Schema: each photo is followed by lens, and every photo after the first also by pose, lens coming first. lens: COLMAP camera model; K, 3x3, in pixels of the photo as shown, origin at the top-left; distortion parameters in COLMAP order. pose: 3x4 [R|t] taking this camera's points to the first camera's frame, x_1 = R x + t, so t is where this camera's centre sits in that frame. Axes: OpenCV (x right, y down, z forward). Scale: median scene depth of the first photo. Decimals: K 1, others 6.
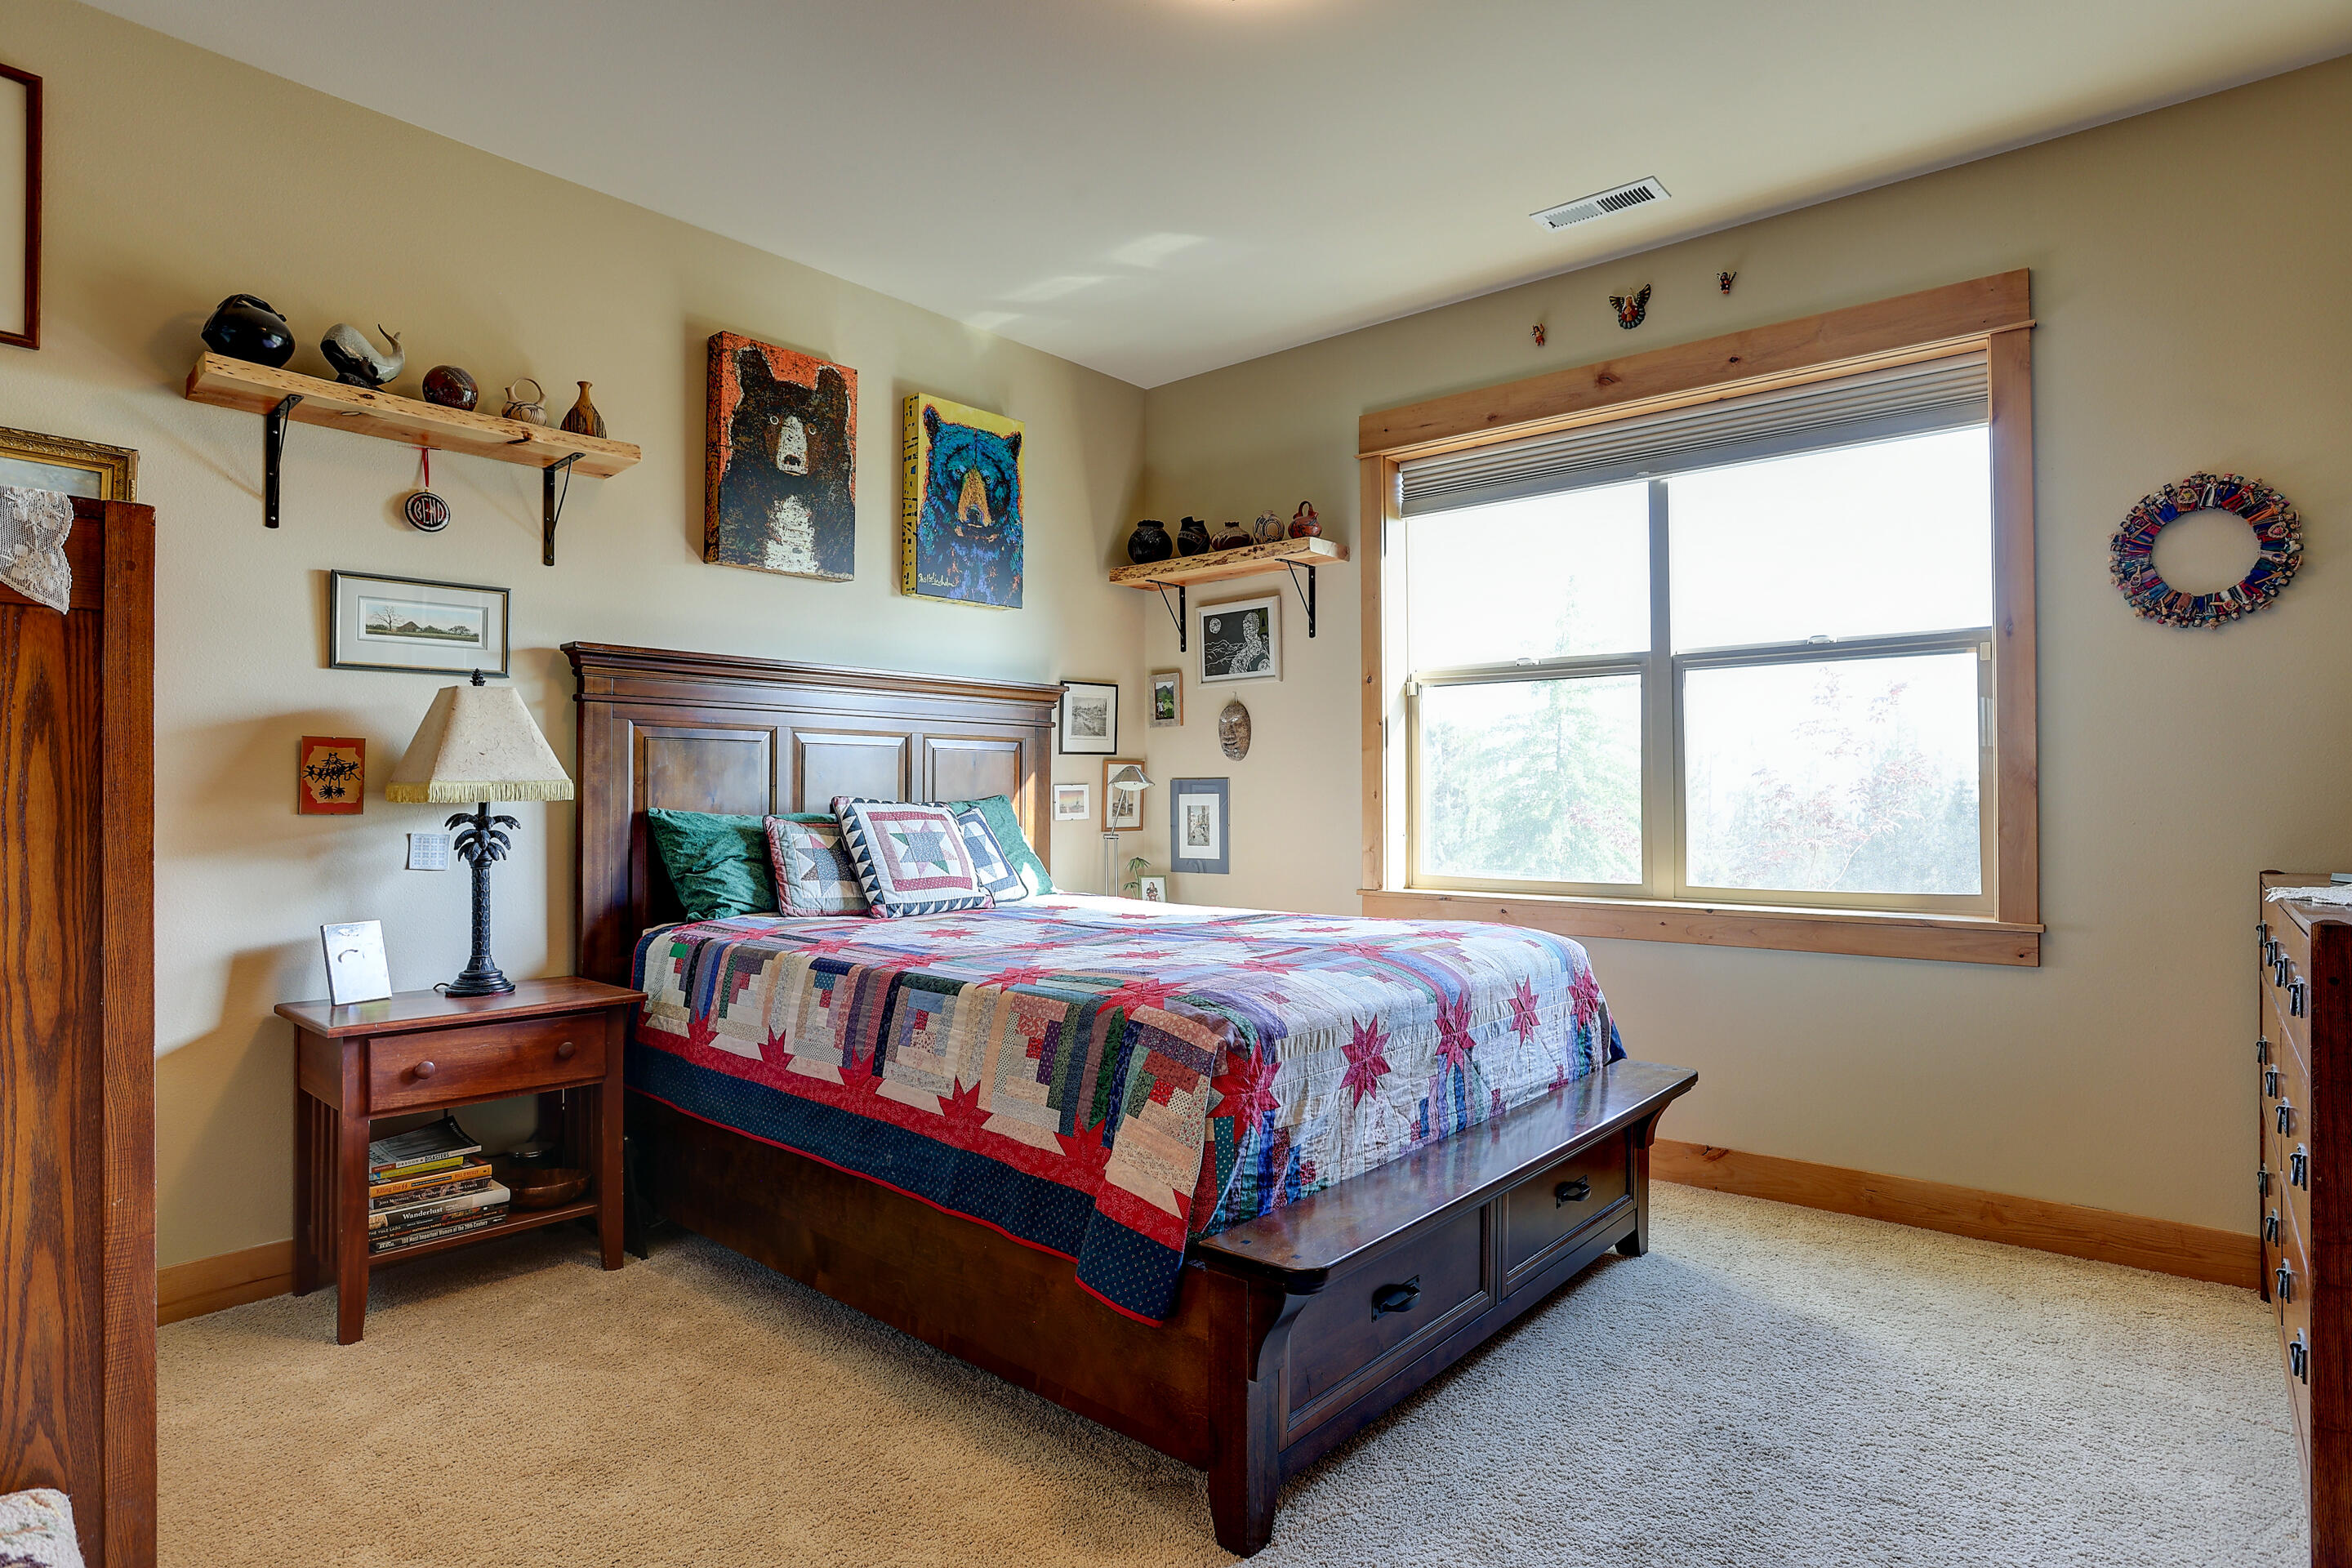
lens RADIAL K [[1297.4, 0, 1176.0], [0, 1297.4, 784.0], [0, 0, 1]] dist [-0.059568, 0.036595]
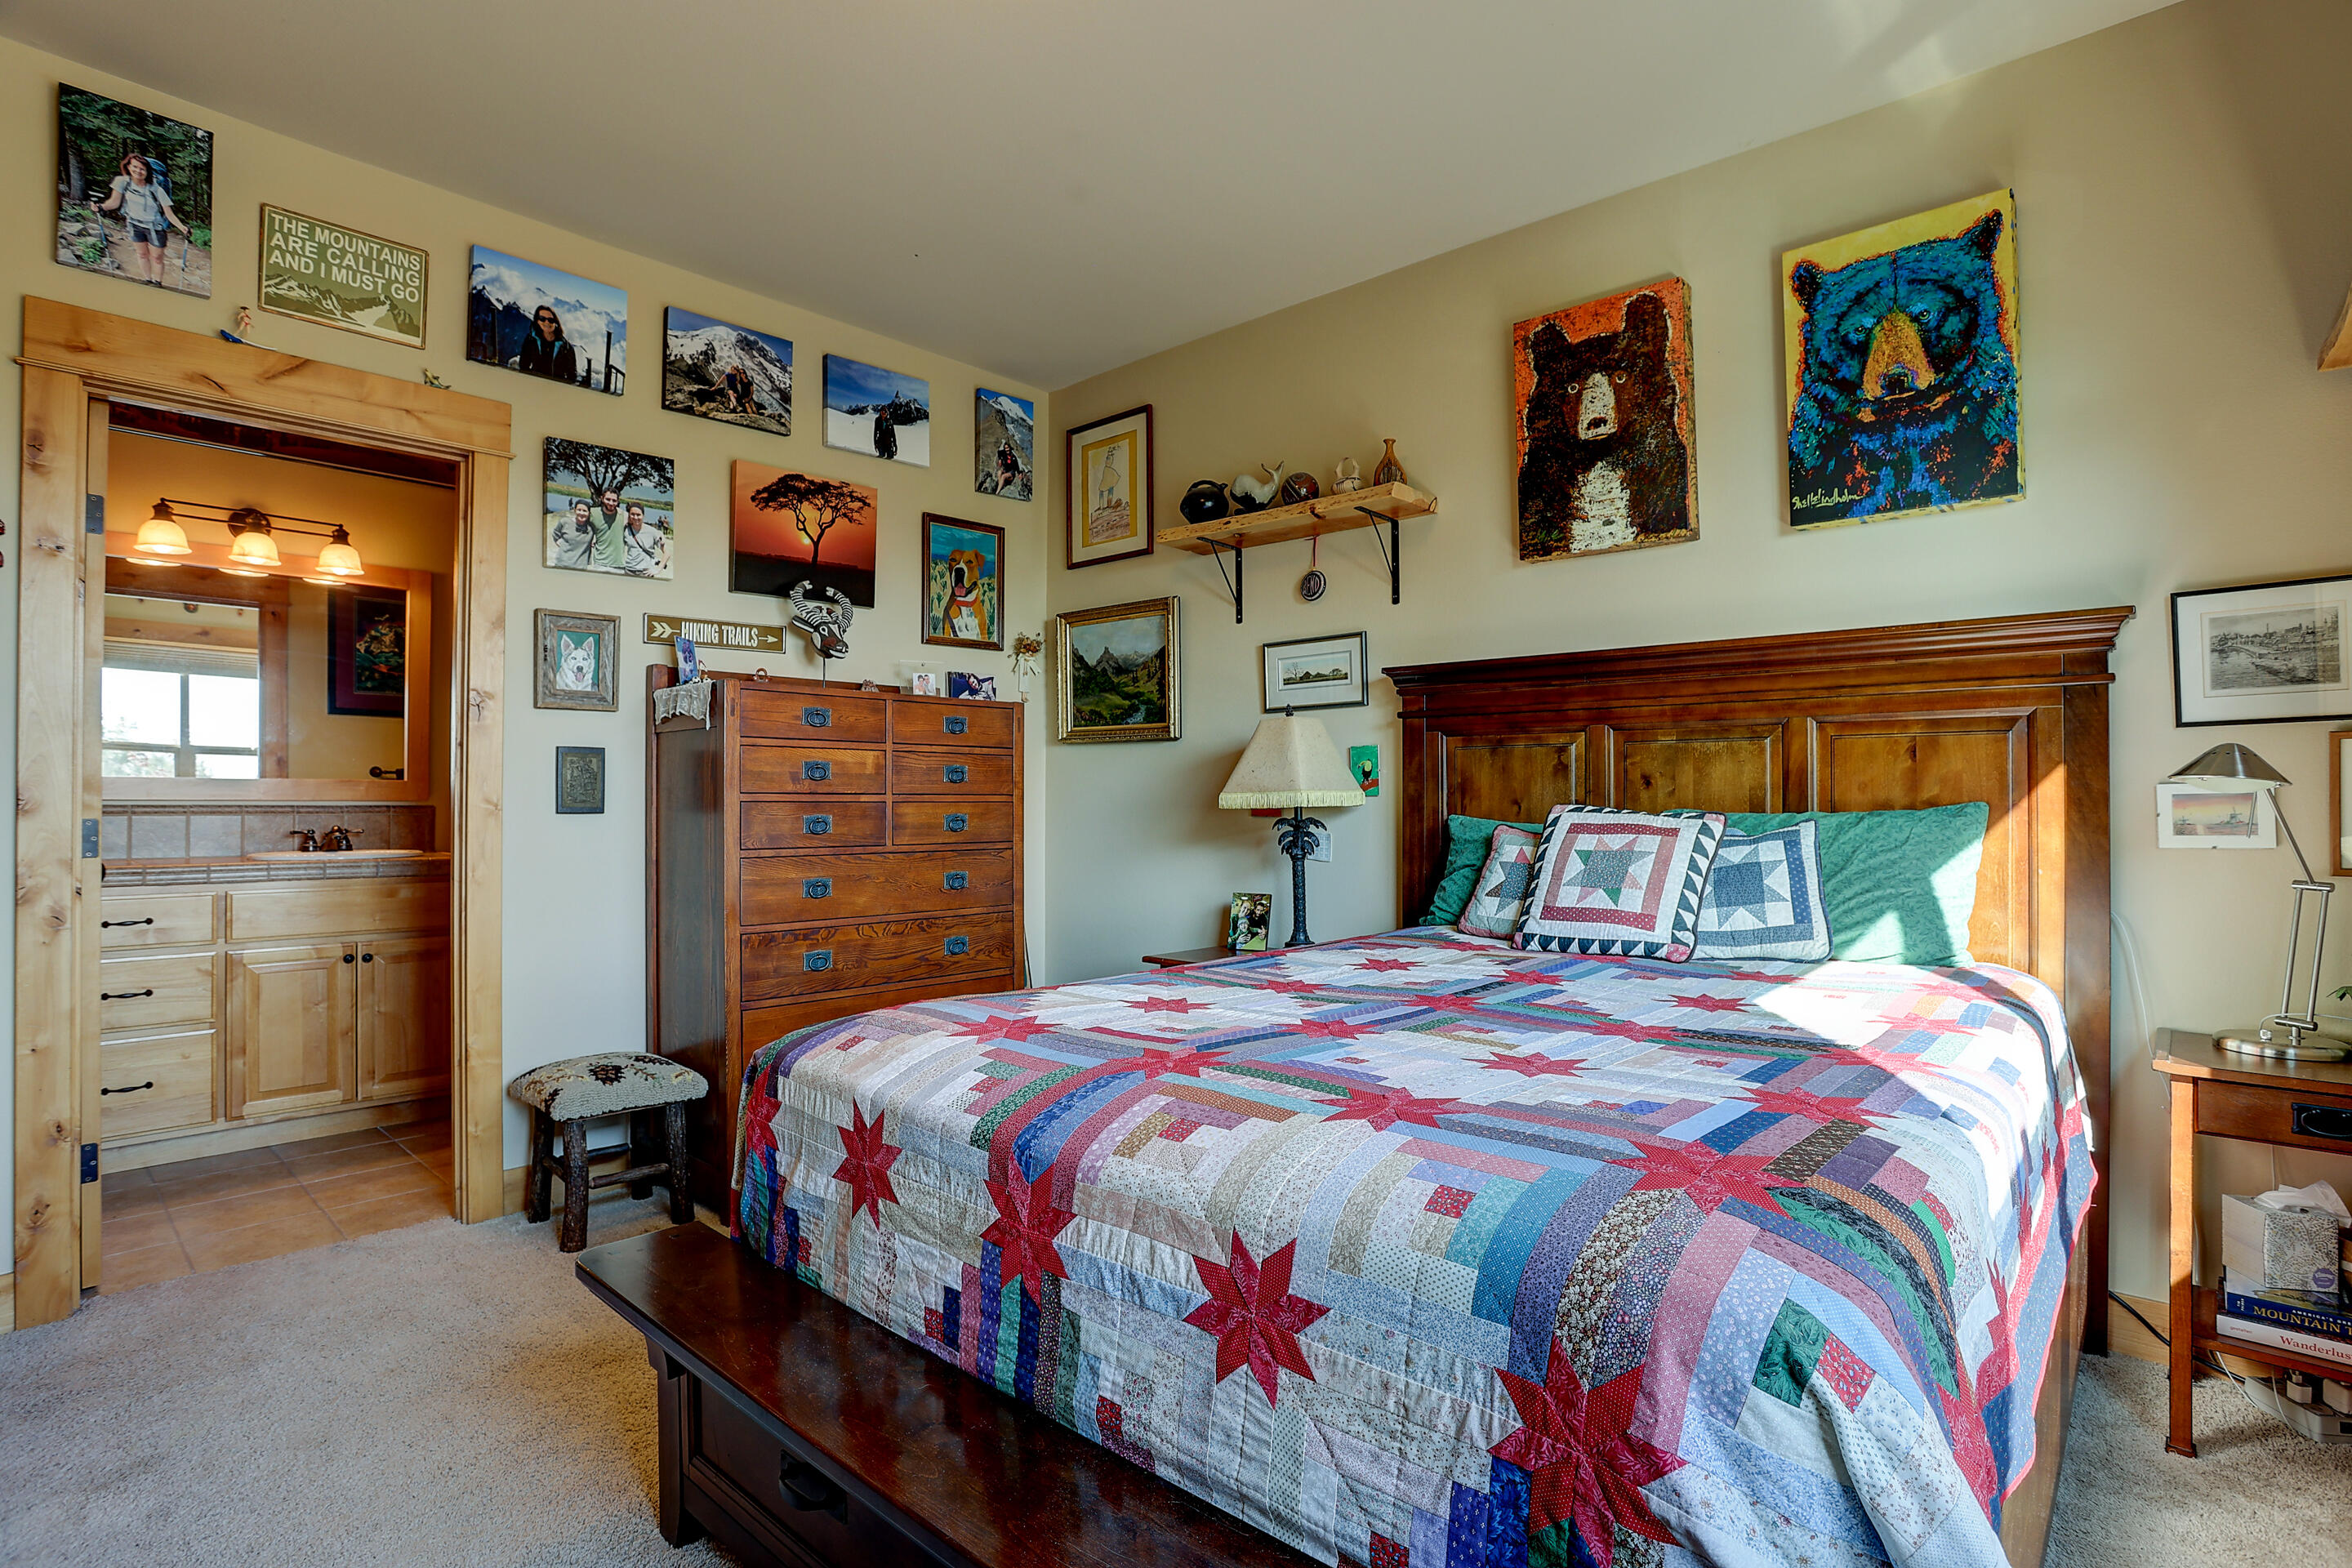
lens RADIAL K [[1154.9, 0, 1188.9], [0, 1154.9, 786.2], [0, 0, 1]] dist [-0.067041, 0.026228]
pose [[-0.028526, -0.014321, -0.999490, 0.489218], [0.007981, 0.999862, -0.014554, 0.006514], [0.999561, -0.008392, -0.028408, 0.745216]]
